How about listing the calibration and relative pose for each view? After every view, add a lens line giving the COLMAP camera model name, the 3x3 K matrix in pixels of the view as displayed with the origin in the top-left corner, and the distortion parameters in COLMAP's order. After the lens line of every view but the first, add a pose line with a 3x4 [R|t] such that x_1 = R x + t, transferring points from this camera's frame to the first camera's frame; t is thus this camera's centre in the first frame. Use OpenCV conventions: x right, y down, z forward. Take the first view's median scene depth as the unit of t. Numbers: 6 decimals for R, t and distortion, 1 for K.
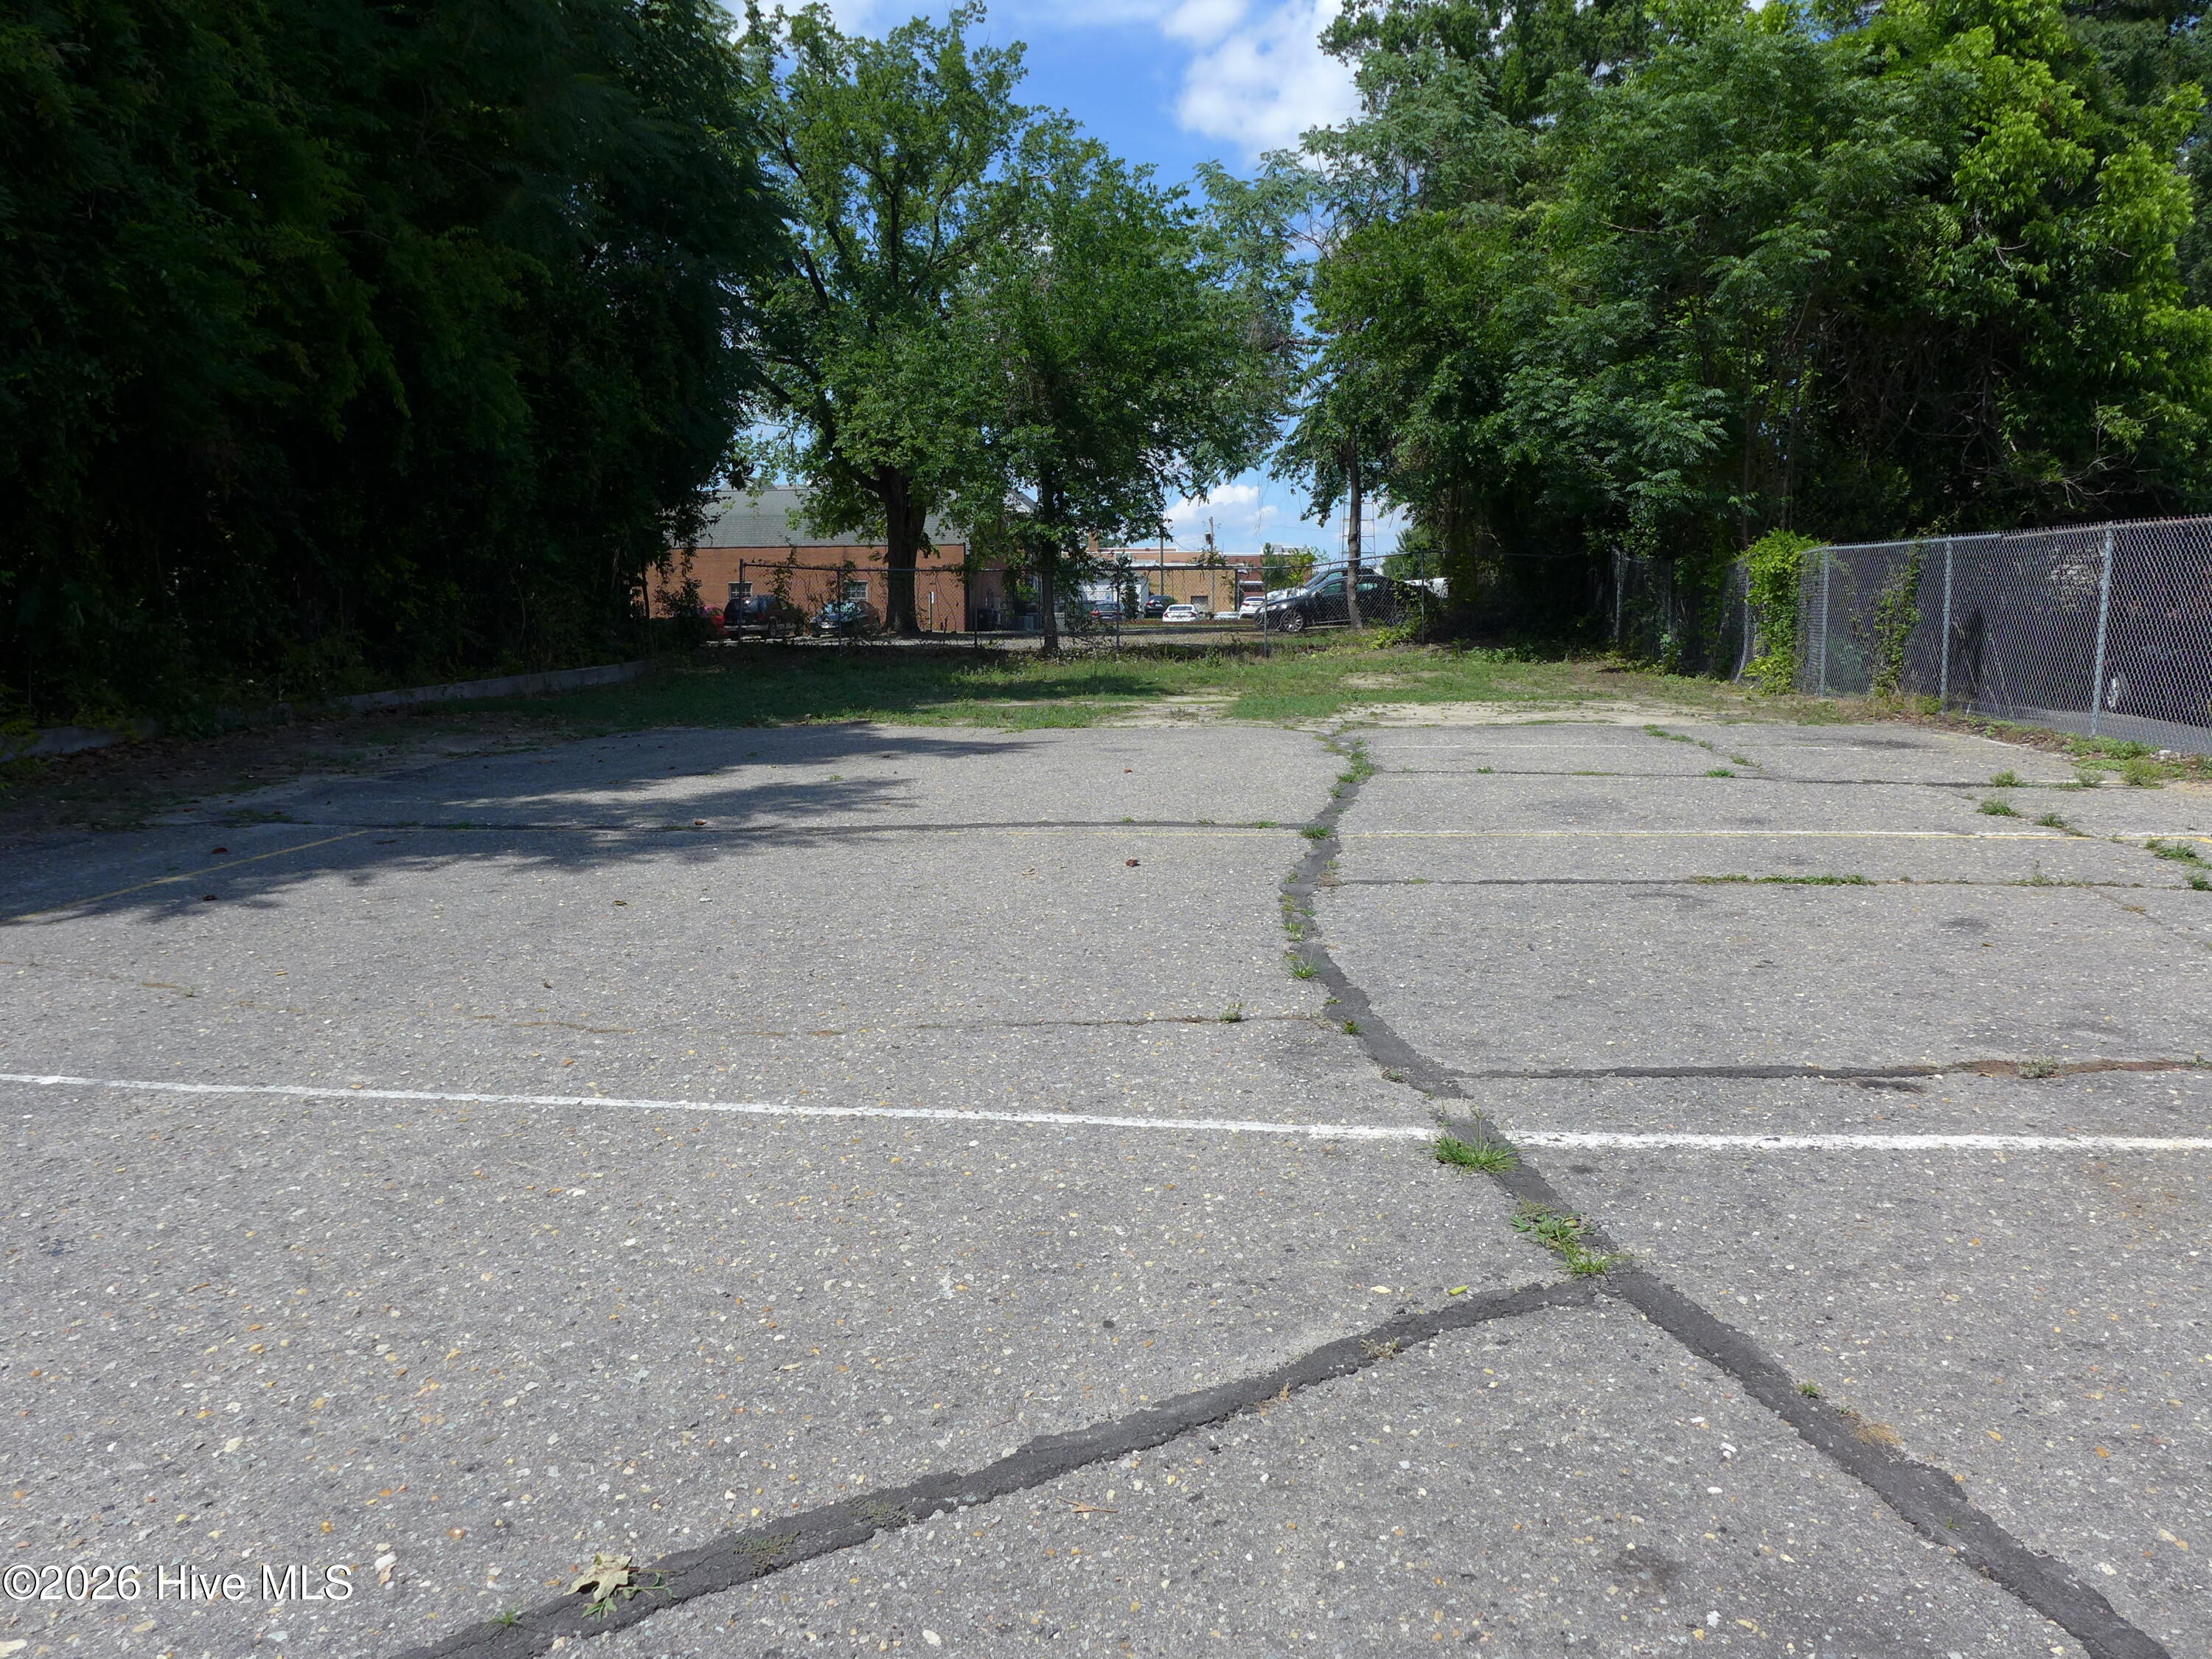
lens RADIAL K [[1620.2, 0, 1106.0], [0, 1620.2, 829.5], [0, 0, 1]] dist [-0.027404, 0.000034]
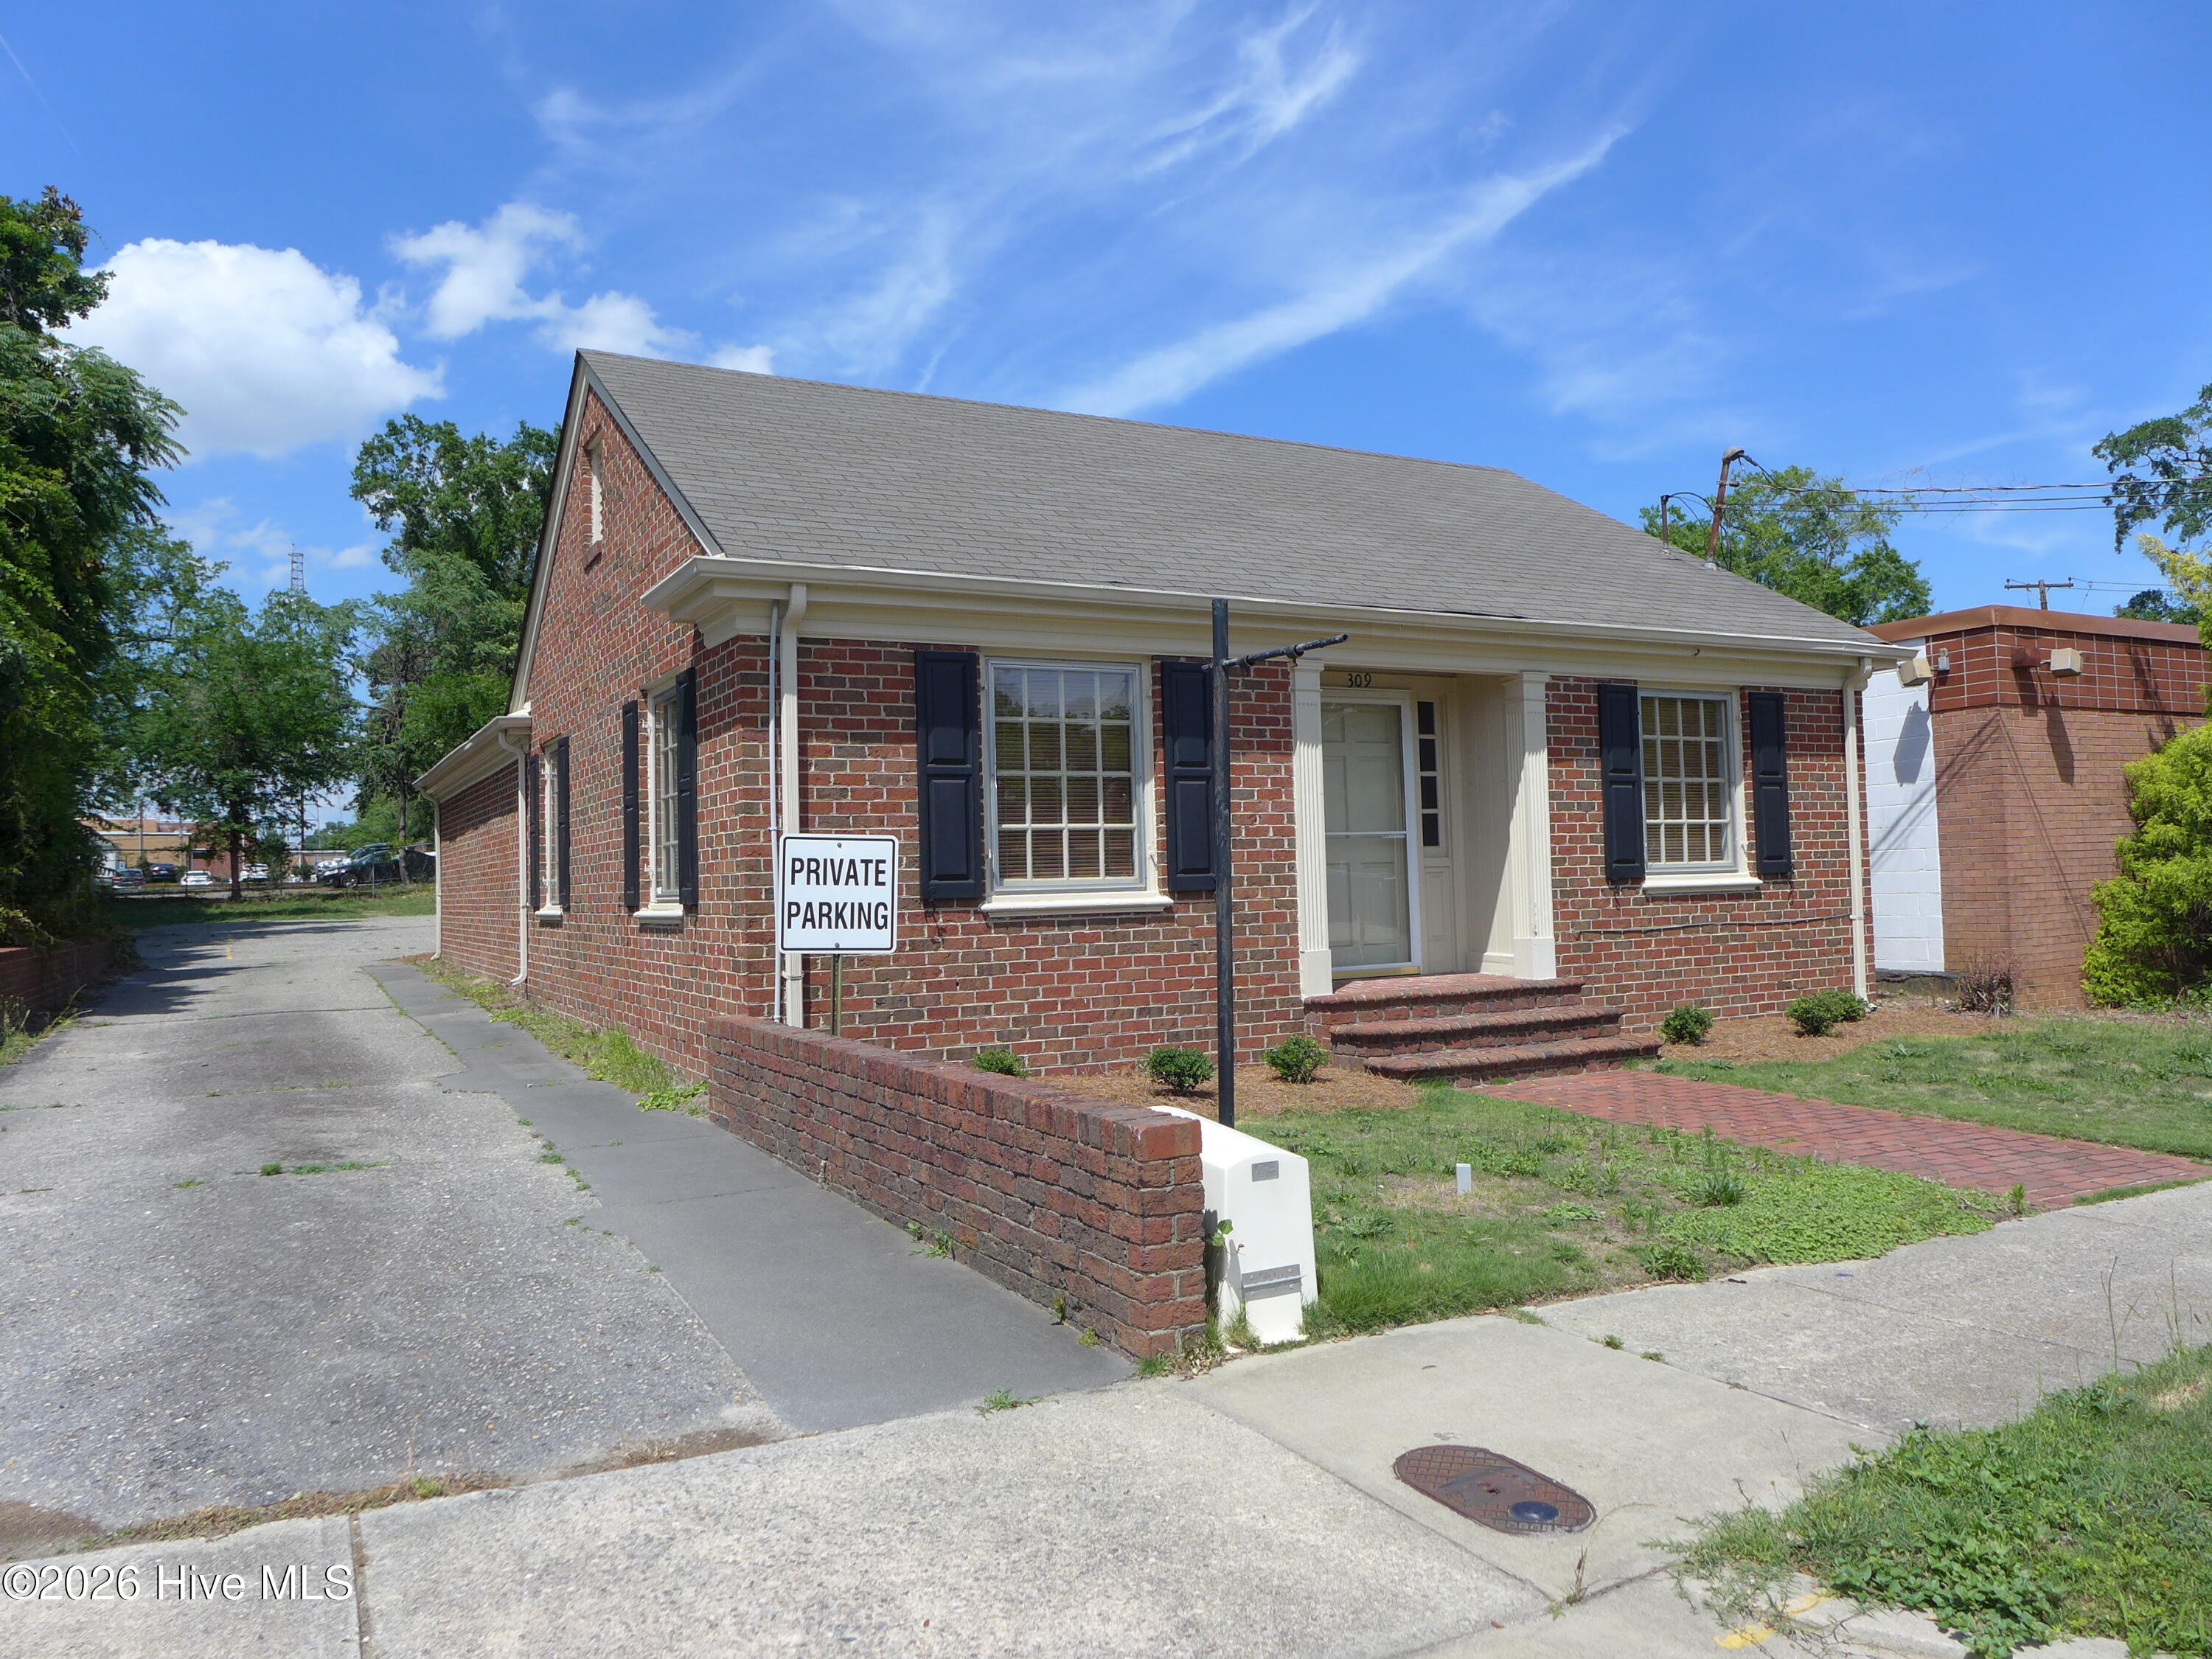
lens RADIAL K [[1620.2, 0, 1106.0], [0, 1620.2, 829.5], [0, 0, 1]] dist [-0.027404, 0.000034]
pose [[0.803931, 0.005516, 0.594697, -0.437028], [0.088171, 0.987801, -0.128356, 0.163920], [-0.588150, 0.155624, 0.793638, -1.255434]]
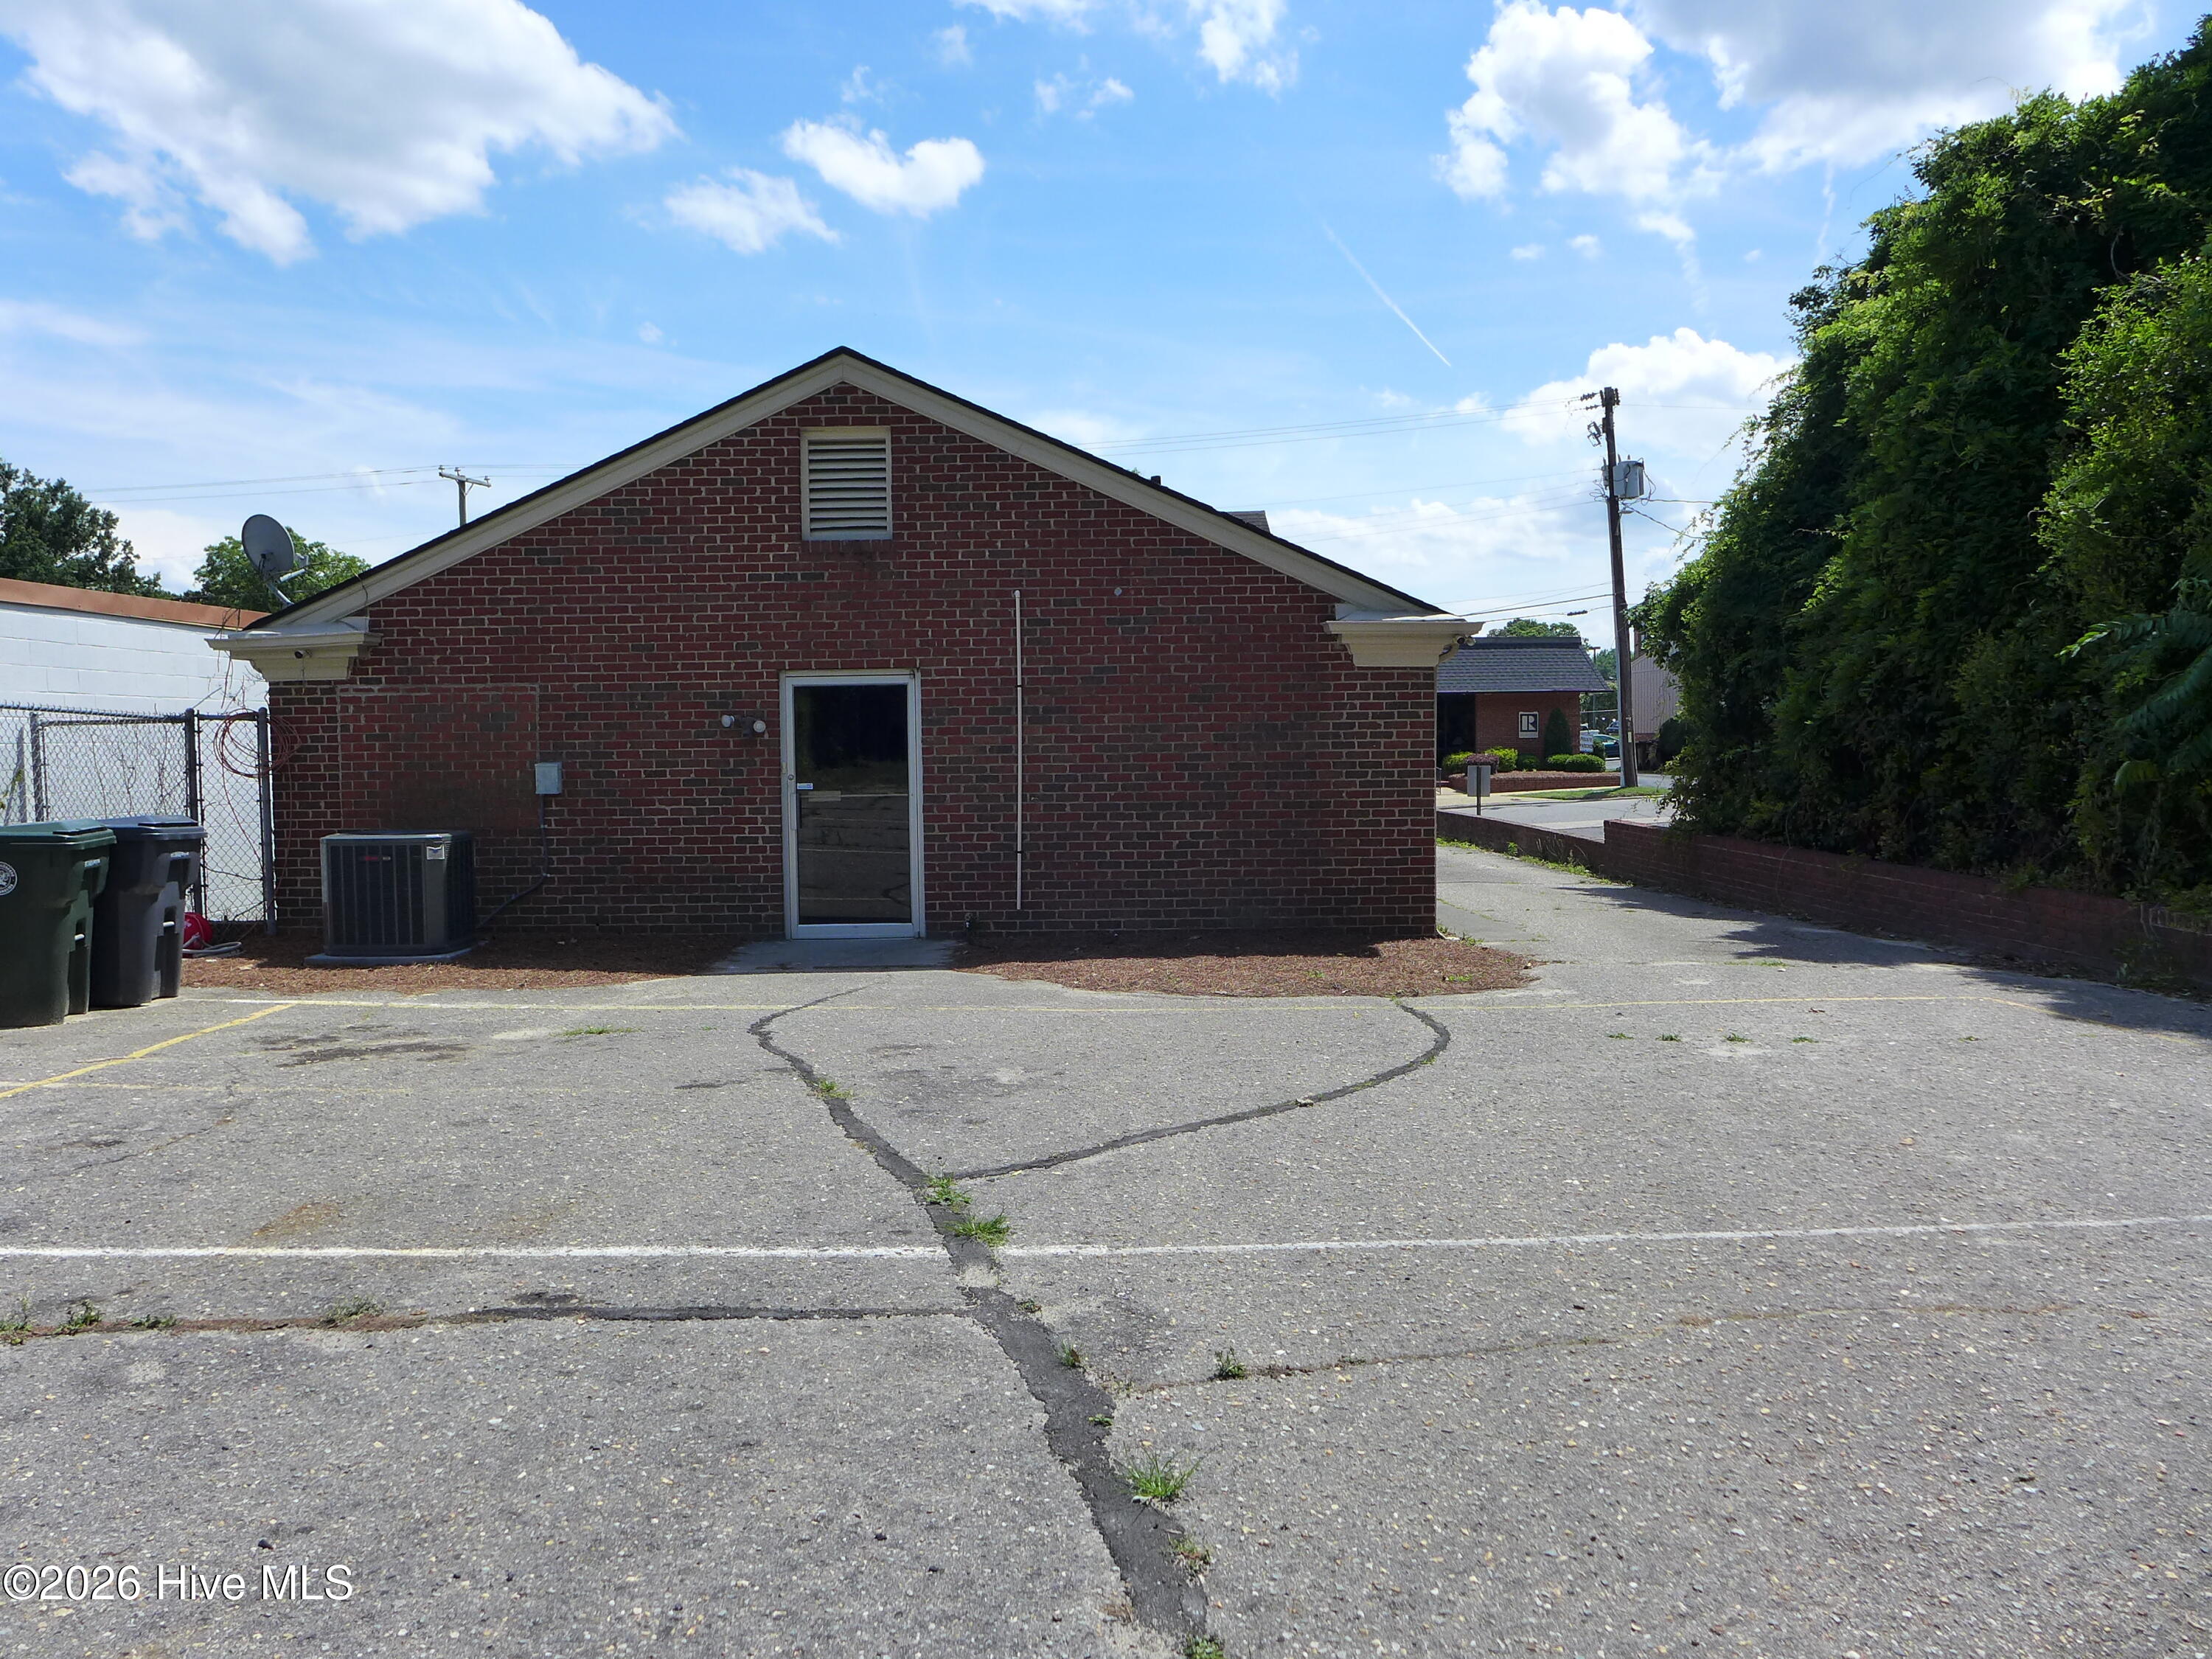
lens RADIAL K [[1620.2, 0, 1106.0], [0, 1620.2, 829.5], [0, 0, 1]] dist [-0.027404, 0.000034]
pose [[-0.984007, 0.028173, -0.175889, 0.290808], [0.000442, 0.987797, 0.155748, -0.273620], [0.178131, 0.153179, -0.972011, 1.878006]]
